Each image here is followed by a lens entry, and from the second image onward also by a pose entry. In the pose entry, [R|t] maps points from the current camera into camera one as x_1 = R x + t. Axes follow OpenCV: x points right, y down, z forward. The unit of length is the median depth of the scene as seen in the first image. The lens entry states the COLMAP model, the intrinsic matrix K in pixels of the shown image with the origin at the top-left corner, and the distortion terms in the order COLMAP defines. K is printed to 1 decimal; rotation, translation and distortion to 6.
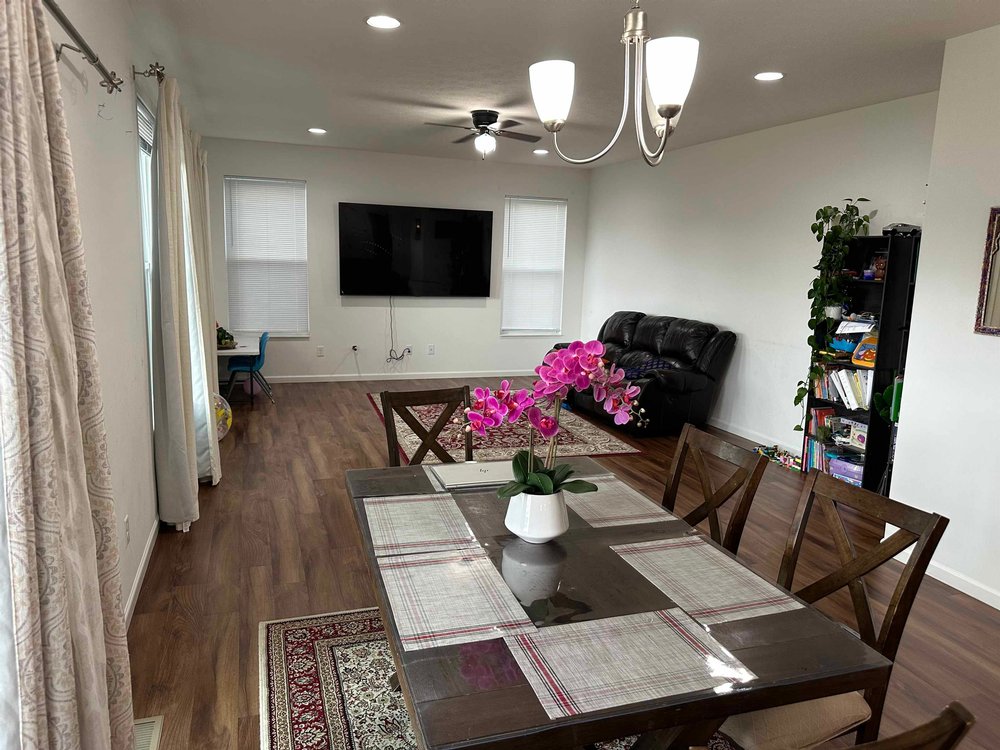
lens RADIAL K [[703.8, 0, 502.6], [0, 703.8, 375.1], [0, 0, 1]] dist [0.068479, -0.015382]
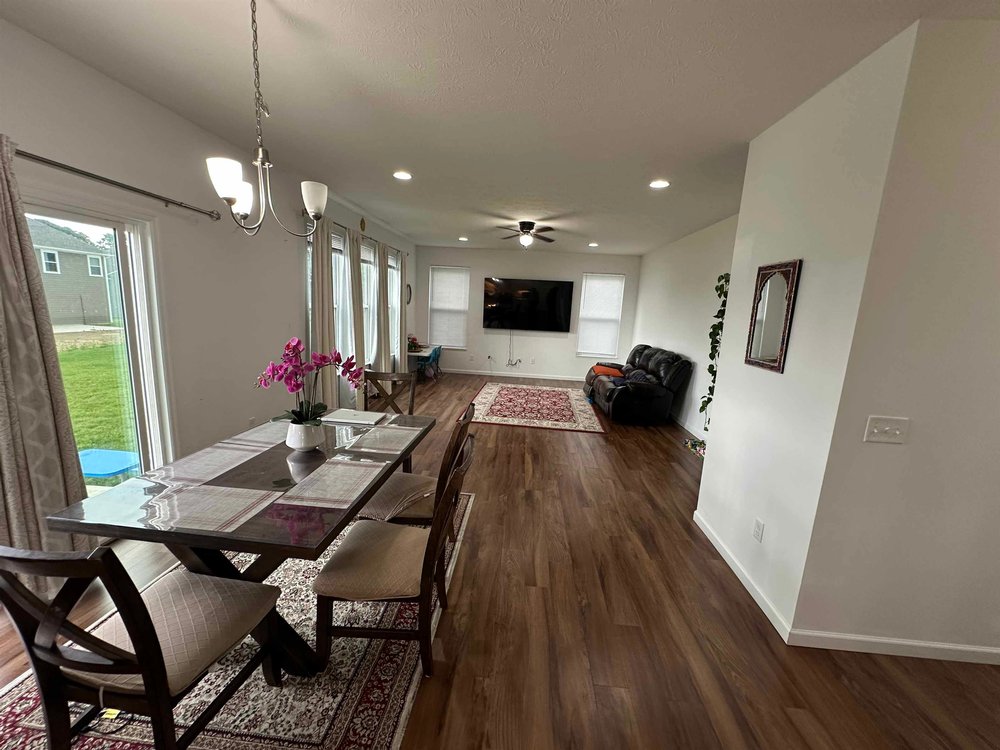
lens RADIAL K [[400.2, 0, 496.0], [0, 400.2, 374.8], [0, 0, 1]] dist [-0.000700, 0.001076]
pose [[0.912260, 0.082413, -0.401235, 0.300546], [-0.087234, 0.996168, 0.006273, -0.001681], [0.400214, 0.029279, 0.915954, 0.086917]]
